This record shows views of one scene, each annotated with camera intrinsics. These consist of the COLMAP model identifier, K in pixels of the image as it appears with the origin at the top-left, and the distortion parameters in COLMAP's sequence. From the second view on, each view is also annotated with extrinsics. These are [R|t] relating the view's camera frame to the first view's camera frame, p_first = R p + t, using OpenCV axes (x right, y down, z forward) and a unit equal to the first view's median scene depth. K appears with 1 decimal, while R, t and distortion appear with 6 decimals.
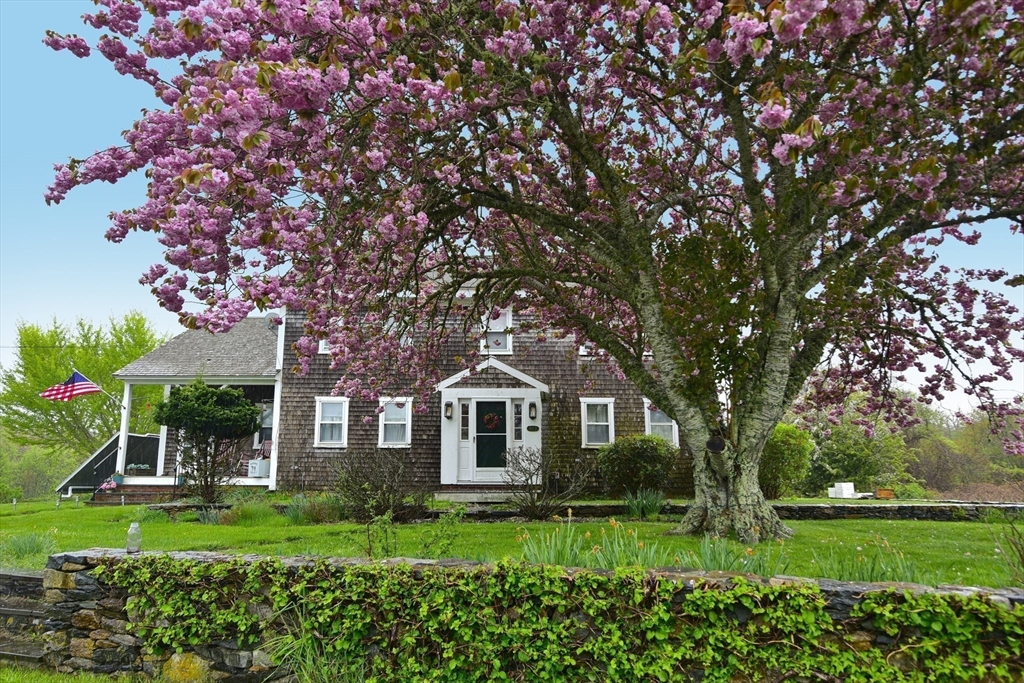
lens RADIAL K [[578.8, 0, 513.3], [0, 578.8, 344.0], [0, 0, 1]] dist [0.003309, -0.002290]
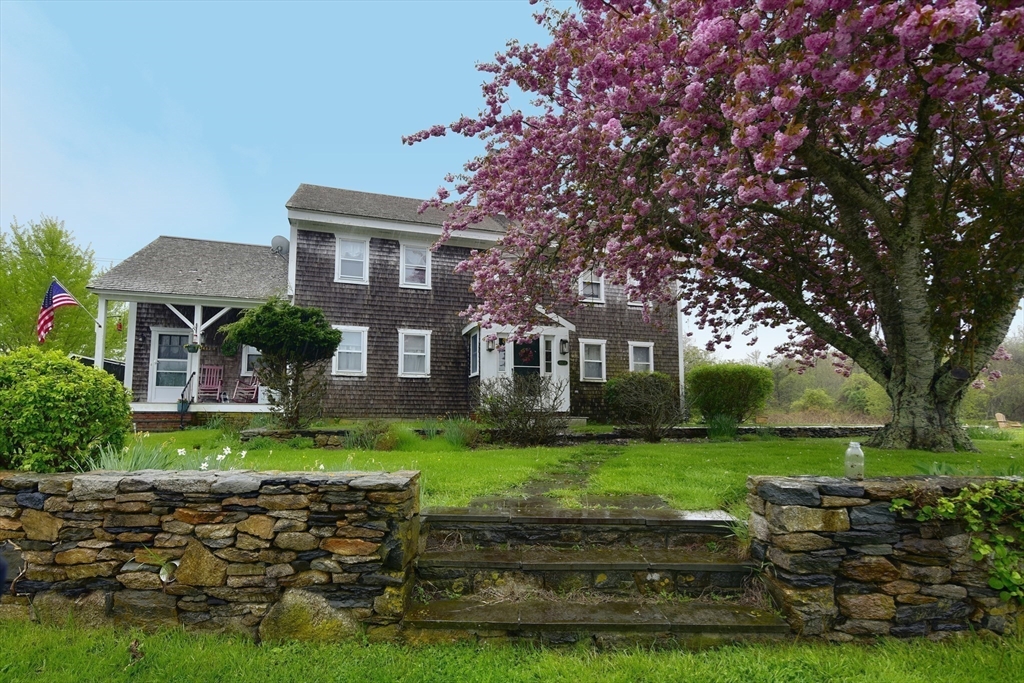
lens RADIAL K [[482.6, 0, 511.3], [0, 482.6, 340.6], [0, 0, 1]] dist [0.003218, 0.000335]
pose [[0.956567, 0.044762, 0.288054, -0.327658], [-0.068786, 0.994896, 0.073822, 0.040304], [-0.283279, -0.090429, 0.954765, 0.134670]]
